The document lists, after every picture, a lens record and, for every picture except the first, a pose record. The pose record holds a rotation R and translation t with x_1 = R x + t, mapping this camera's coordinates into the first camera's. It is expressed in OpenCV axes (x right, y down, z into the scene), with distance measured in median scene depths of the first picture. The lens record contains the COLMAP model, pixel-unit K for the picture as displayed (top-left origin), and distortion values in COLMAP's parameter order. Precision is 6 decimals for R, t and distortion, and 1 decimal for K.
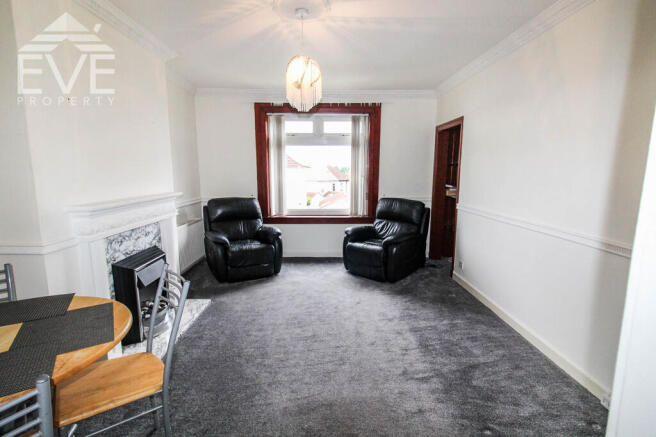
lens RADIAL K [[311.3, 0, 328.0], [0, 311.3, 218.5], [0, 0, 1]] dist [0.044982, -0.000035]
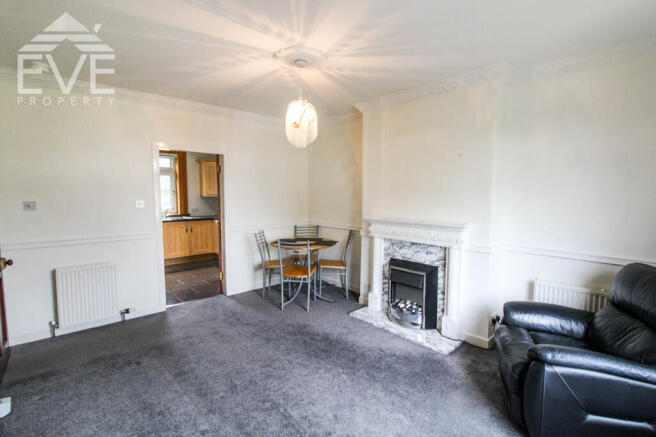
lens RADIAL K [[311.3, 0, 328.0], [0, 311.3, 218.5], [0, 0, 1]] dist [0.044982, -0.000035]
pose [[-0.734076, 0.055198, -0.676820, 0.556683], [-0.114220, 0.972454, 0.203190, -0.306936], [0.669392, 0.226463, -0.707551, 1.747097]]
